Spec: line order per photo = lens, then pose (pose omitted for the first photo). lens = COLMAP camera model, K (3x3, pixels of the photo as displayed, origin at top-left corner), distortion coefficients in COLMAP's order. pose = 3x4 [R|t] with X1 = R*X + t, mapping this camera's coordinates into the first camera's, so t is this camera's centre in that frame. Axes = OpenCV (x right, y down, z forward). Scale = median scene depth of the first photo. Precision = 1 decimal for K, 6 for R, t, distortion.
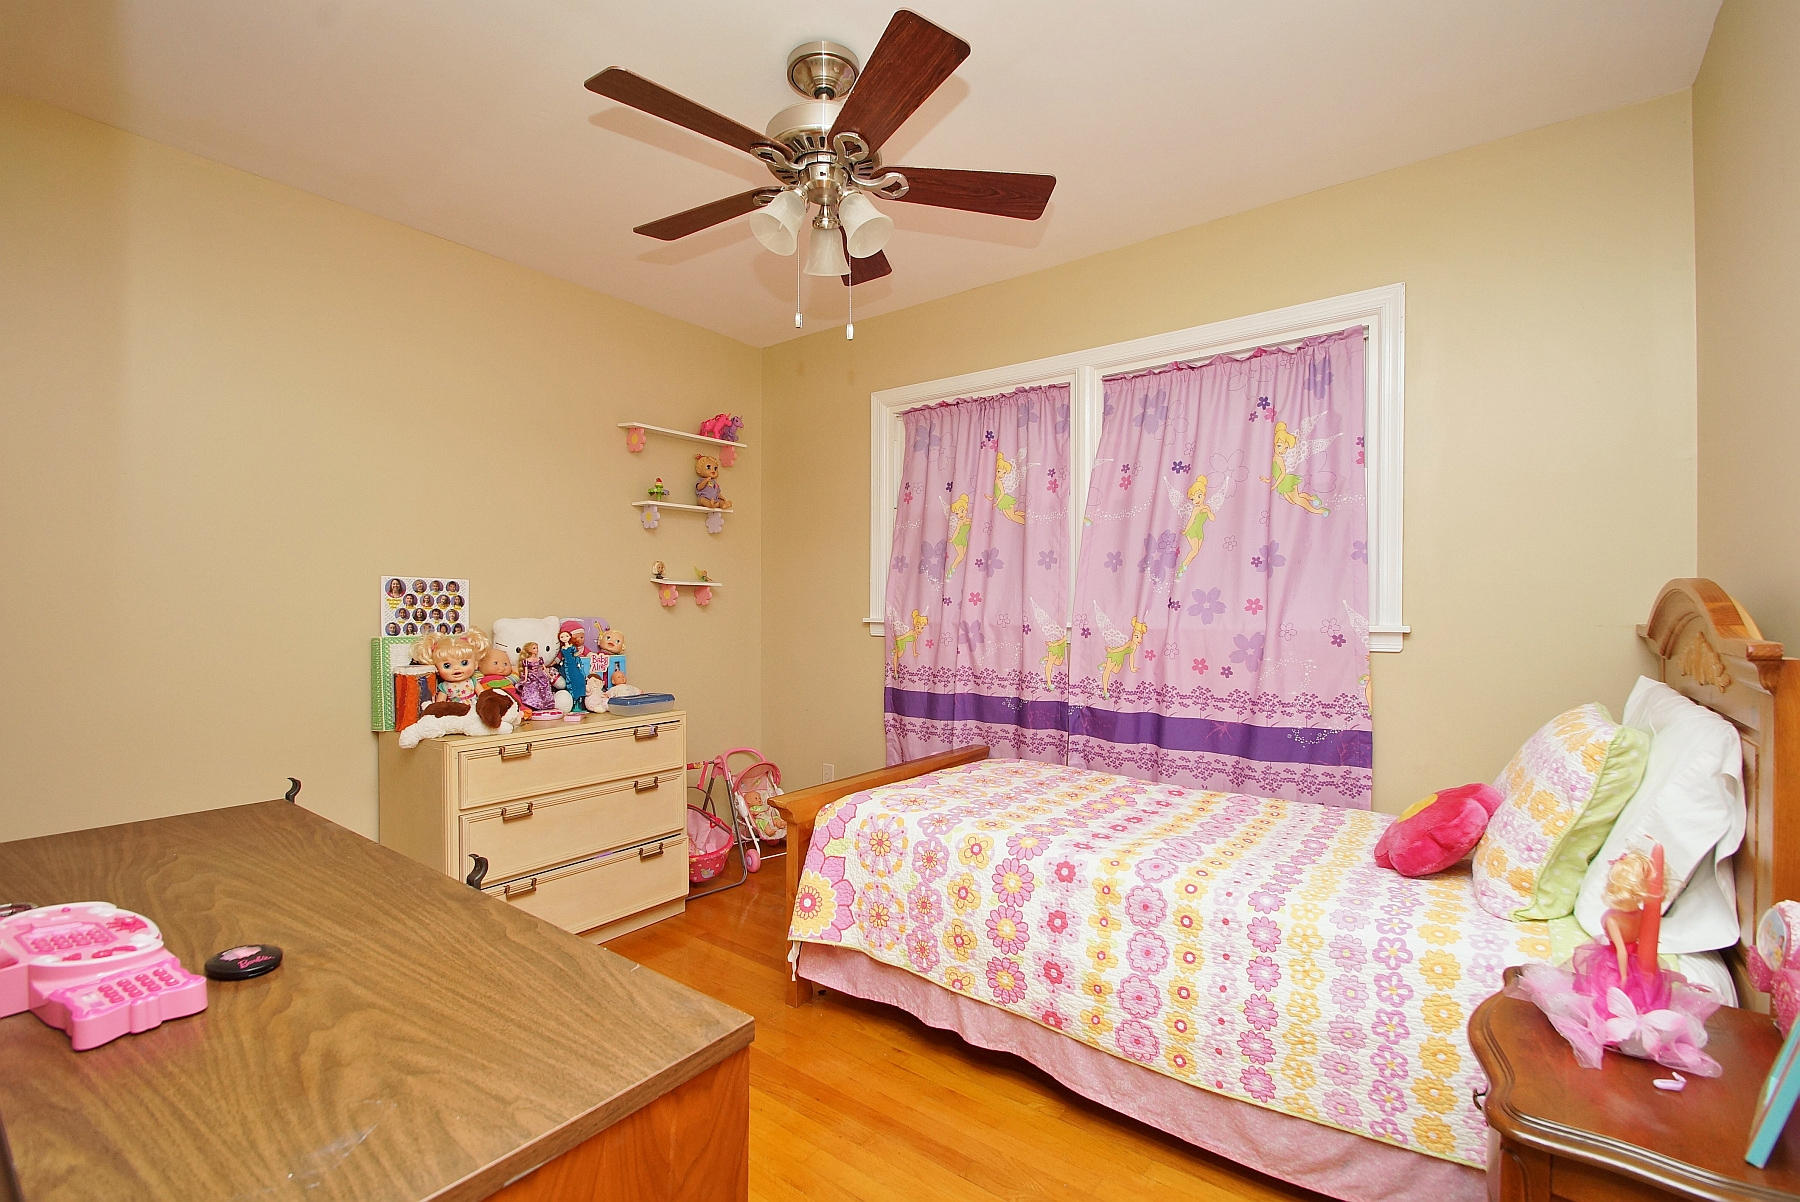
lens RADIAL K [[797.7, 0, 902.3], [0, 797.7, 609.5], [0, 0, 1]] dist [0.009881, -0.014094]
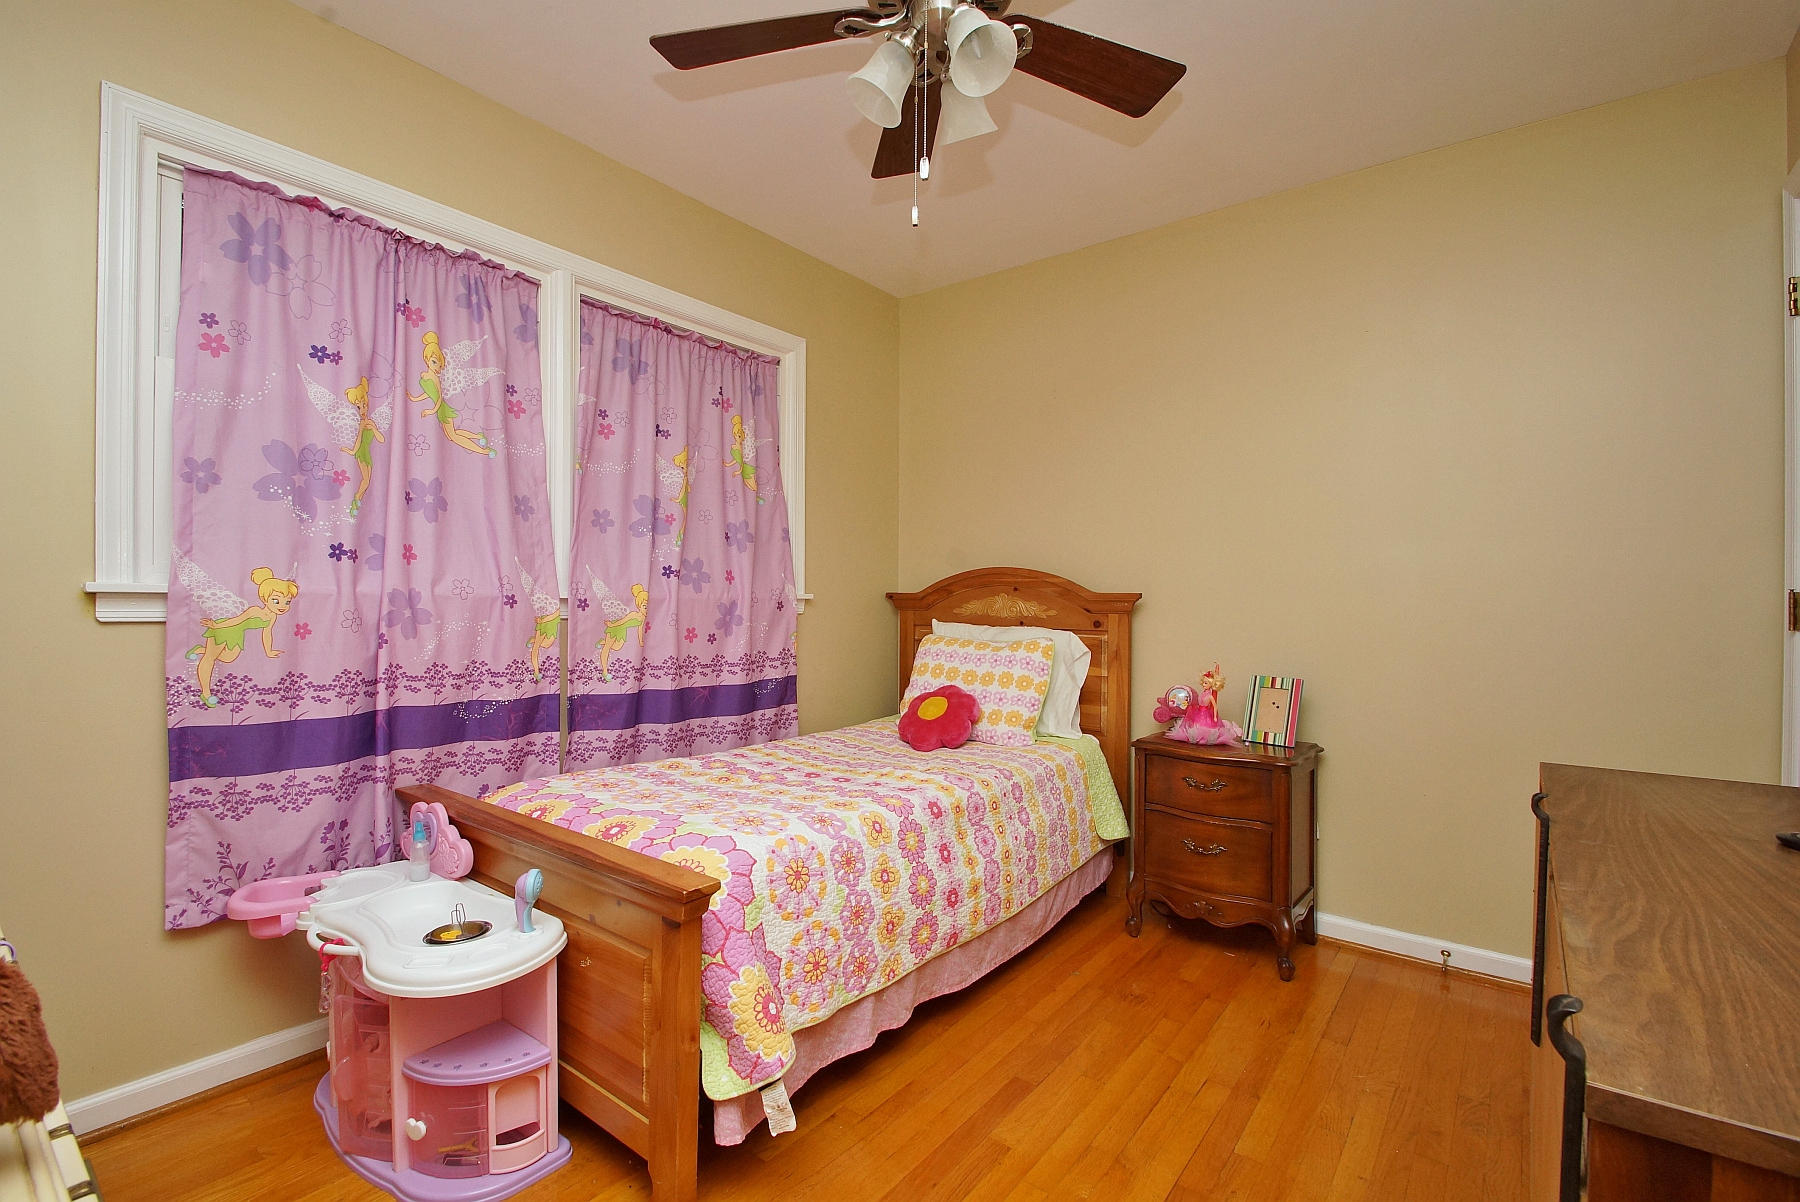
lens RADIAL K [[797.7, 0, 903.2], [0, 797.7, 599.6], [0, 0, 1]] dist [0.009881, -0.014094]
pose [[0.001565, -0.001460, 0.999998, -0.748640], [-0.003604, 0.999992, 0.001466, 0.027846], [-0.999992, -0.003606, 0.001560, 0.859426]]
